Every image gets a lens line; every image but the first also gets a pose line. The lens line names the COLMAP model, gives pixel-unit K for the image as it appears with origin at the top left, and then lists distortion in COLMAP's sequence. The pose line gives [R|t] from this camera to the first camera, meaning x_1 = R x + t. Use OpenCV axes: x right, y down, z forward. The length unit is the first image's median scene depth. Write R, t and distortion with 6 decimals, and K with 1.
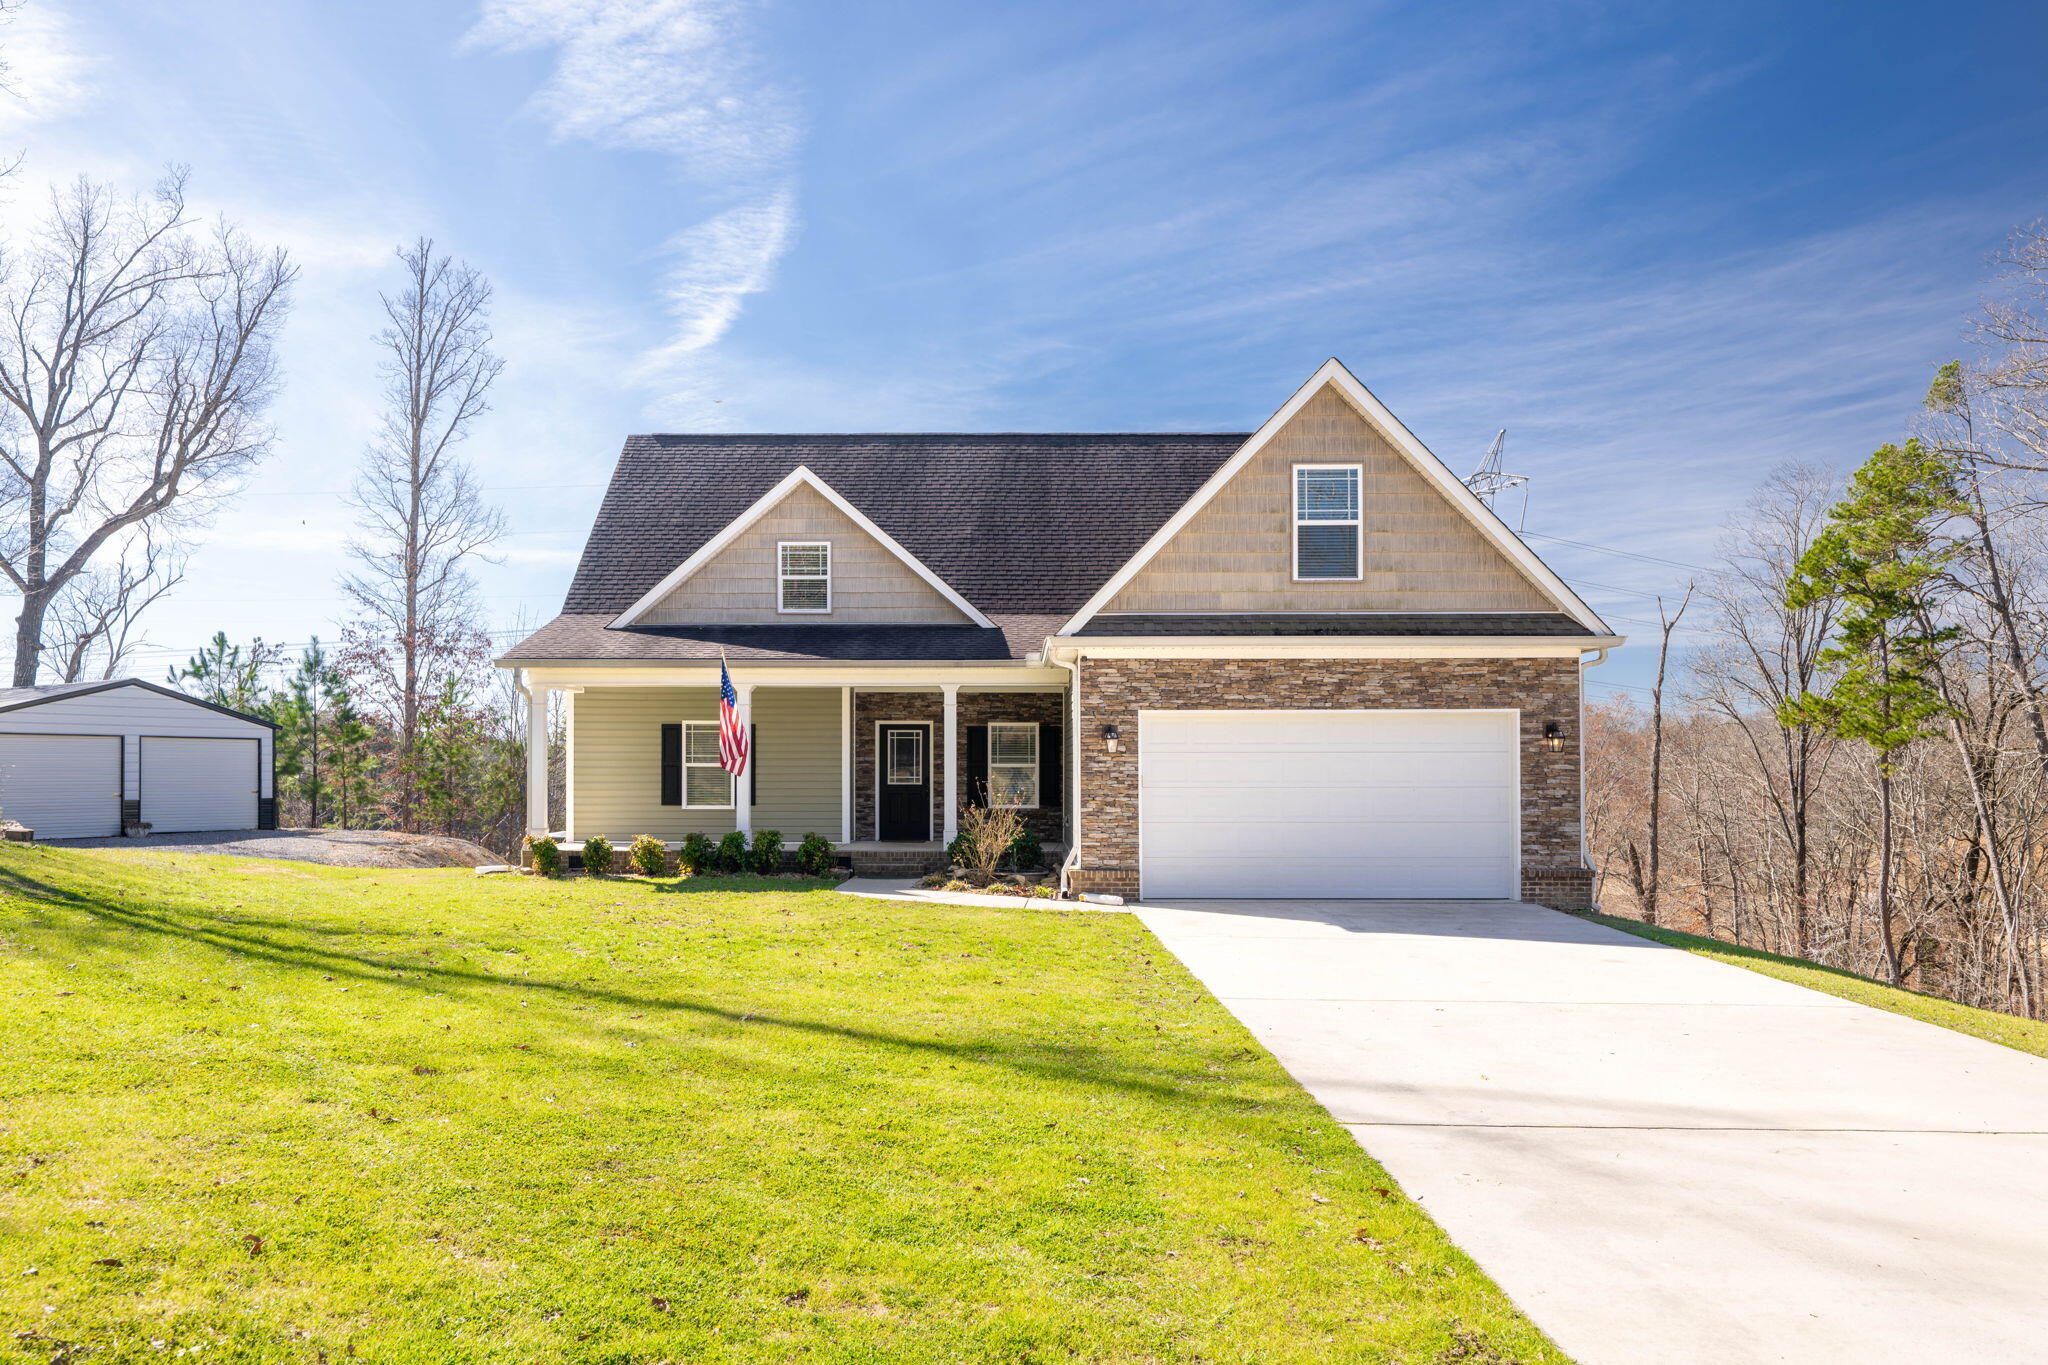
lens RADIAL K [[1352.1, 0, 1017.7], [0, 1352.1, 717.6], [0, 0, 1]] dist [-0.001673, 0.000757]
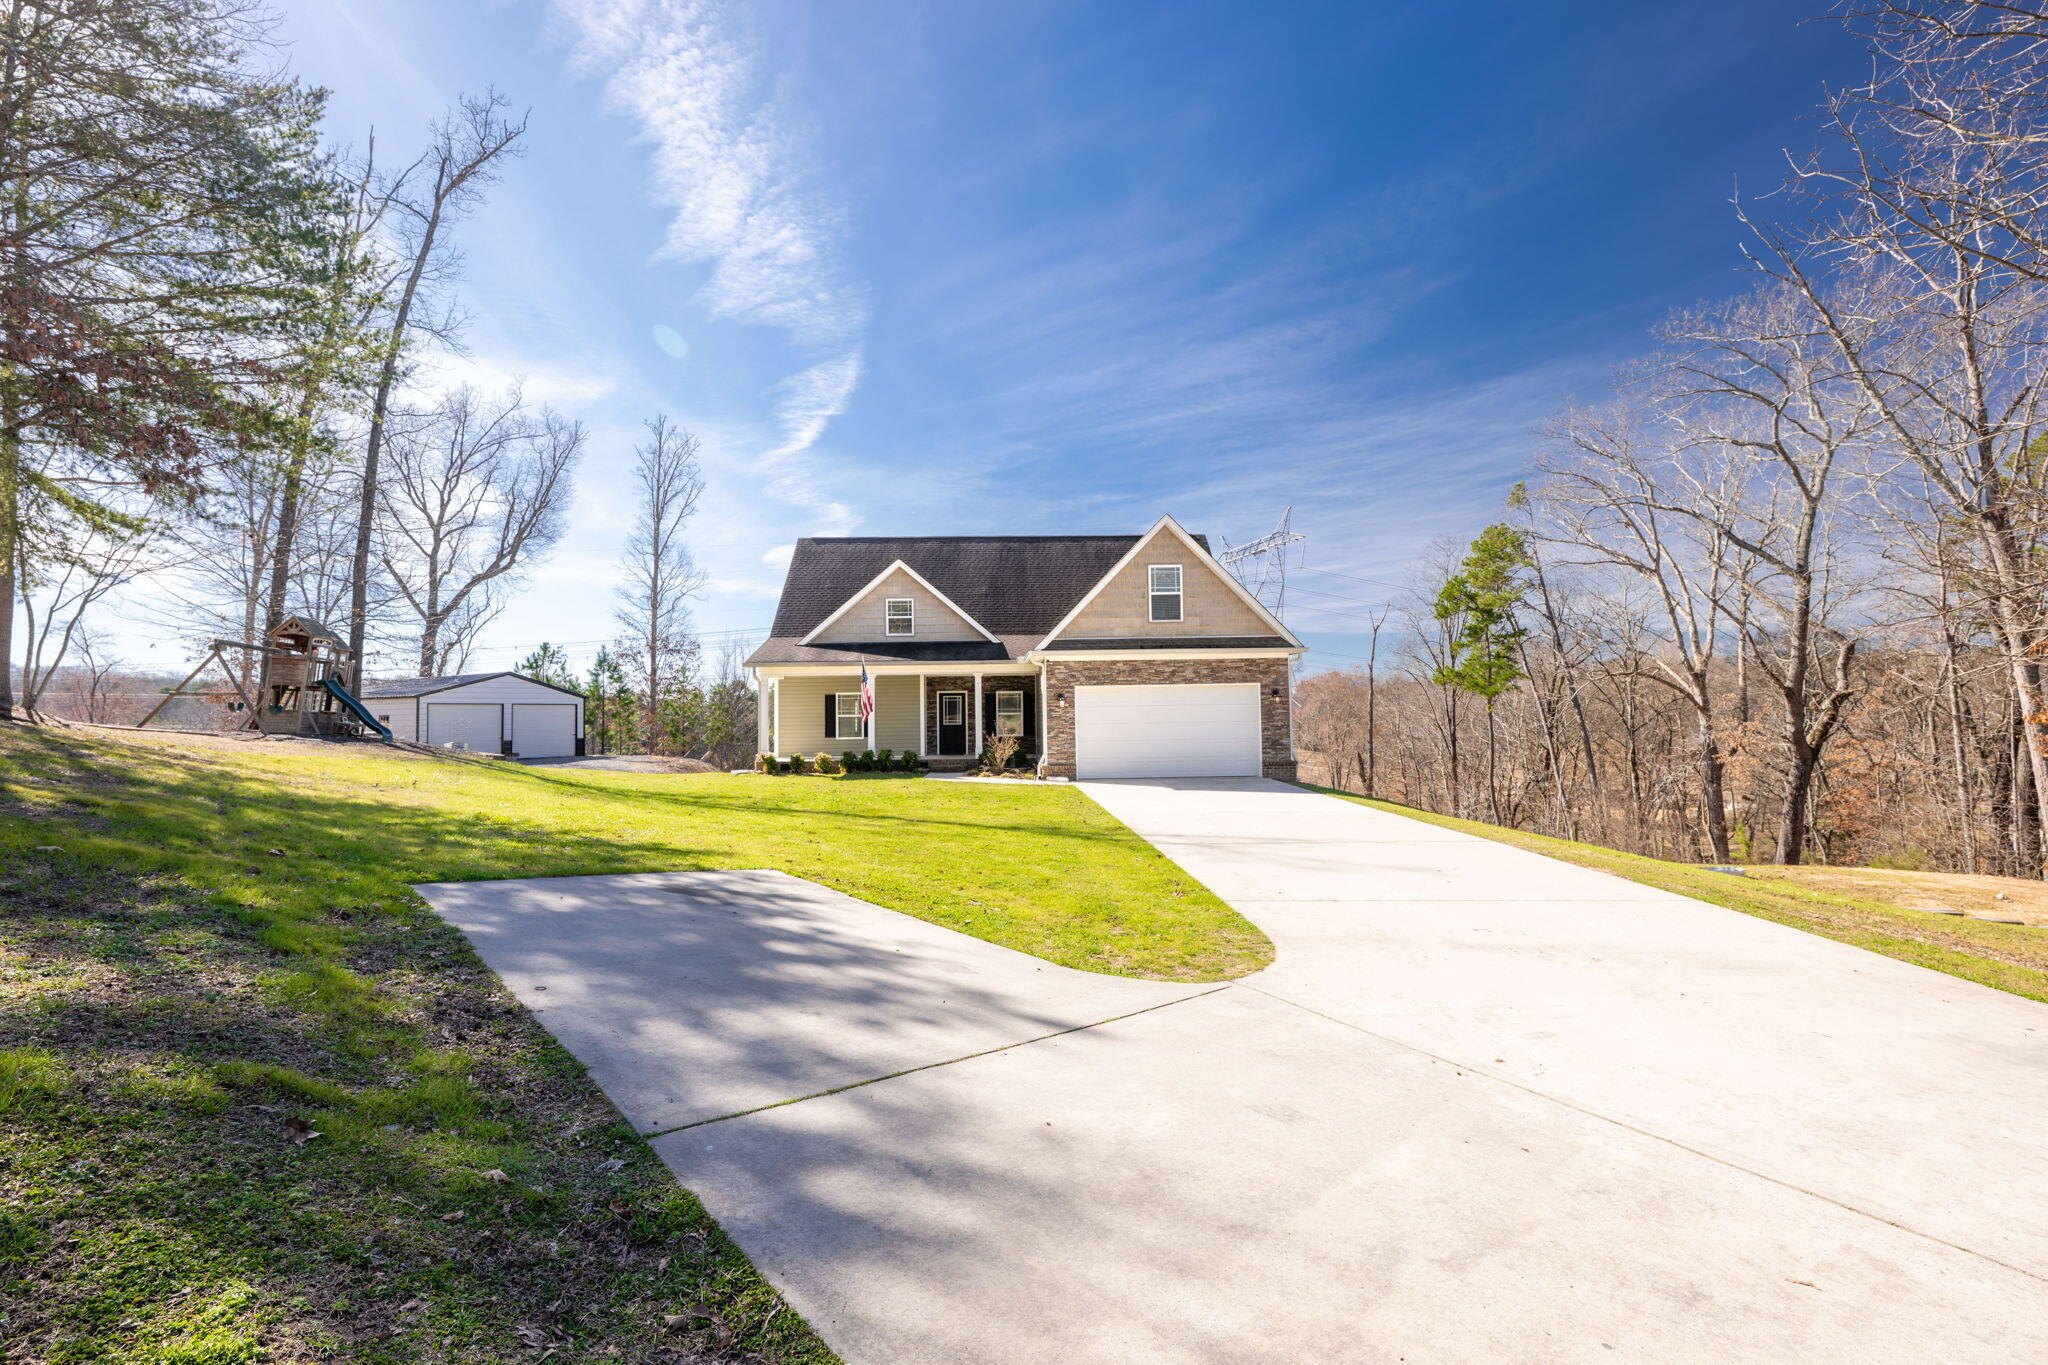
lens RADIAL K [[846.9, 0, 1034.9], [0, 846.9, 656.3], [0, 0, 1]] dist [-0.000881, -0.000051]
pose [[0.999009, -0.011665, 0.042947, -0.019119], [0.012970, 0.999458, -0.030255, -0.009540], [-0.042571, 0.030782, 0.998619, -0.207294]]
